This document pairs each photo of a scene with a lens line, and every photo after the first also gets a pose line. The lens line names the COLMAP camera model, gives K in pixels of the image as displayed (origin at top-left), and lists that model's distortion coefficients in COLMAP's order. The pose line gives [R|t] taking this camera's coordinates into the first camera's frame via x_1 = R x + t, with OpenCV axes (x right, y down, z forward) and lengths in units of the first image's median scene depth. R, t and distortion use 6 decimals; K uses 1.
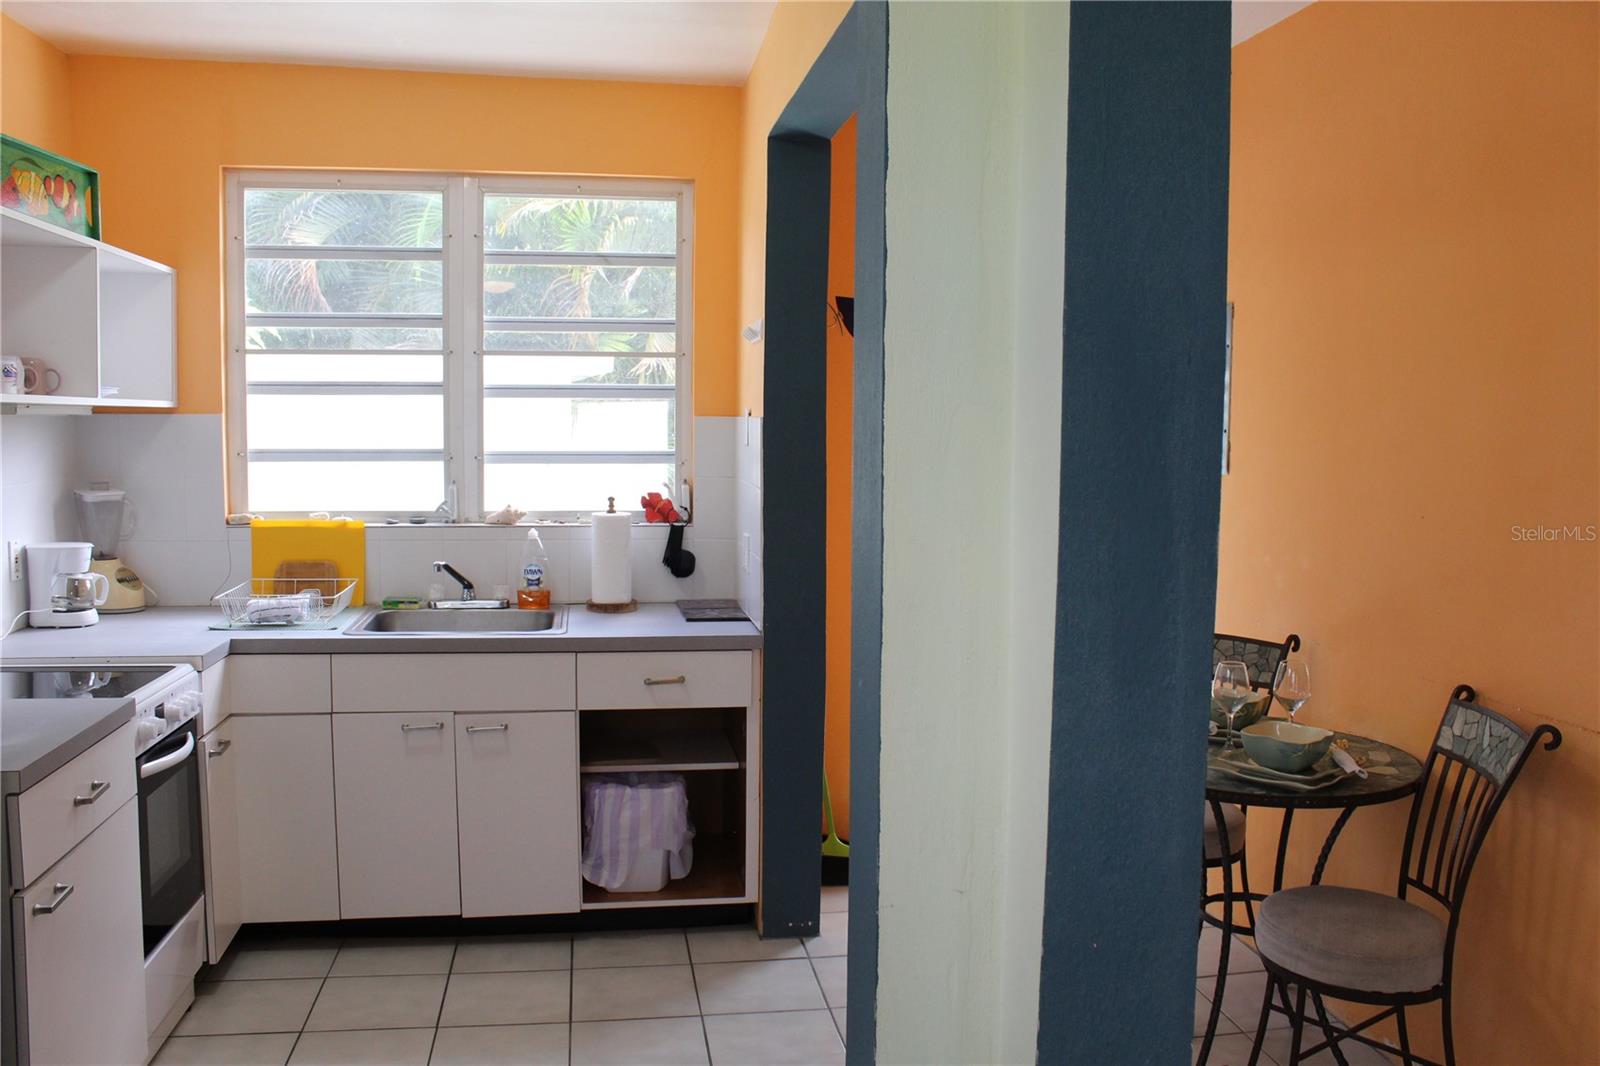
lens RADIAL K [[1323.9, 0, 800.0], [0, 1323.9, 533.0], [0, 0, 1]] dist [-0.164925, 0.153530]
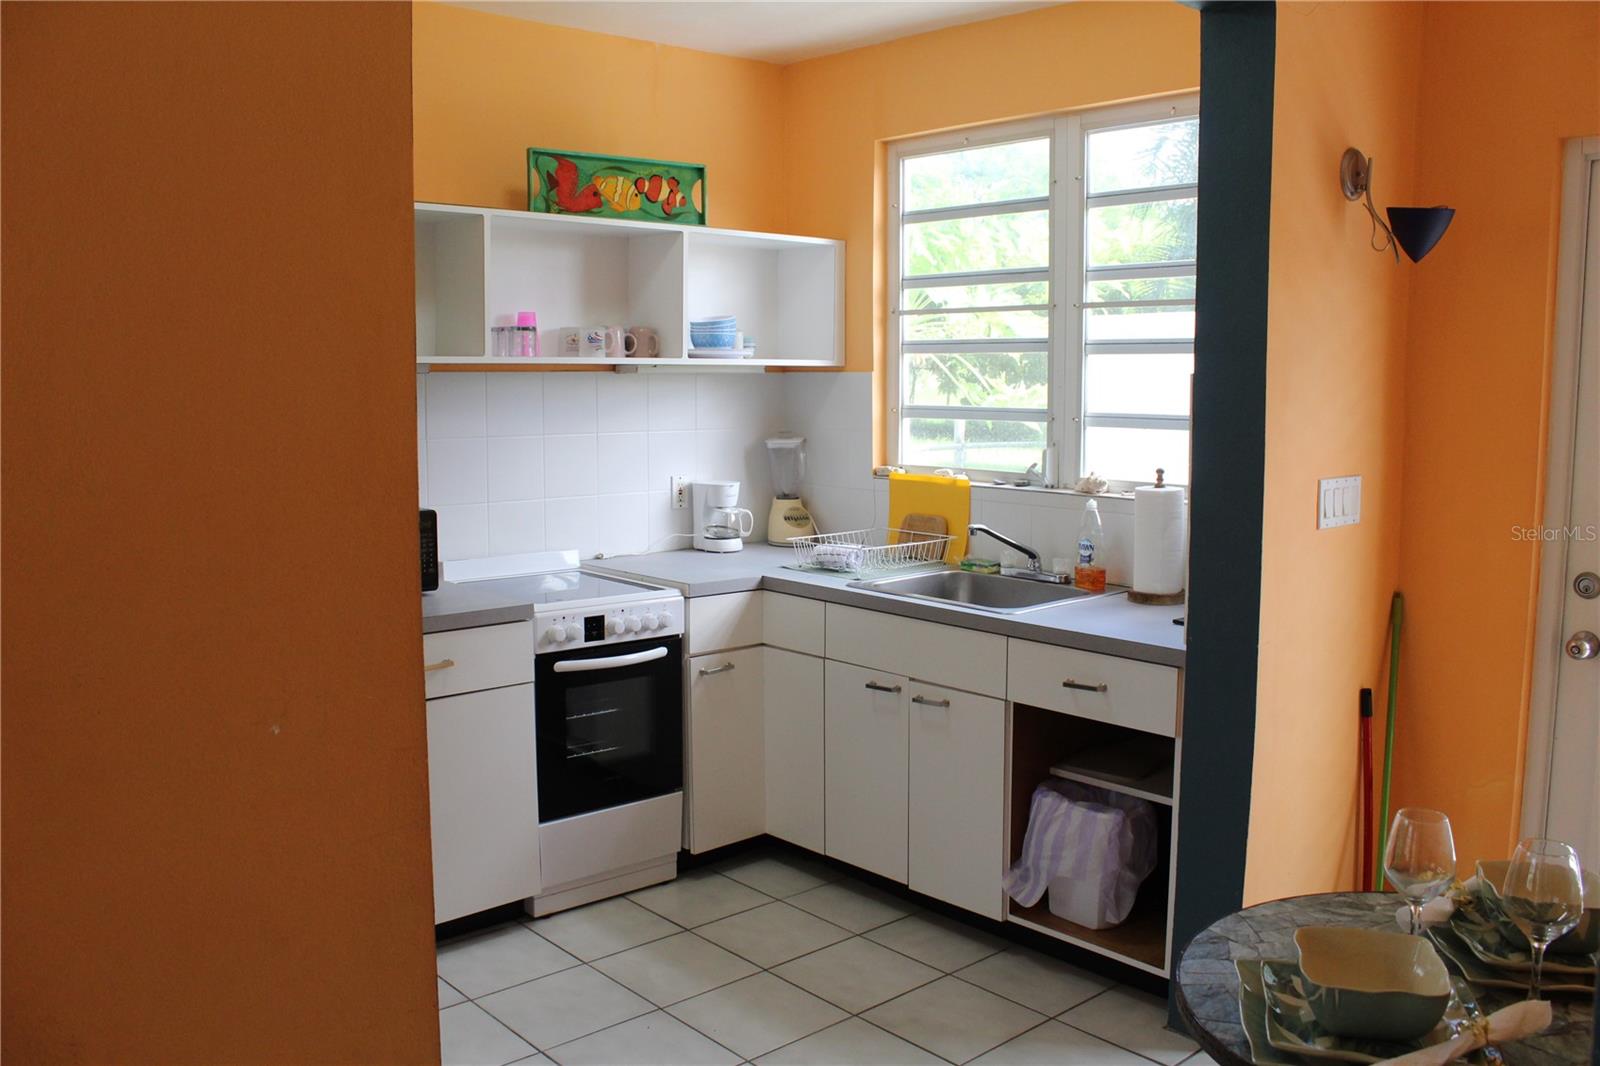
lens RADIAL K [[1323.9, 0, 800.0], [0, 1323.9, 533.0], [0, 0, 1]] dist [-0.164925, 0.153530]
pose [[0.545510, 0.088799, -0.833386, 0.456992], [-0.068588, 0.995766, 0.061205, -0.022639], [0.835293, 0.023772, 0.549291, 0.356428]]
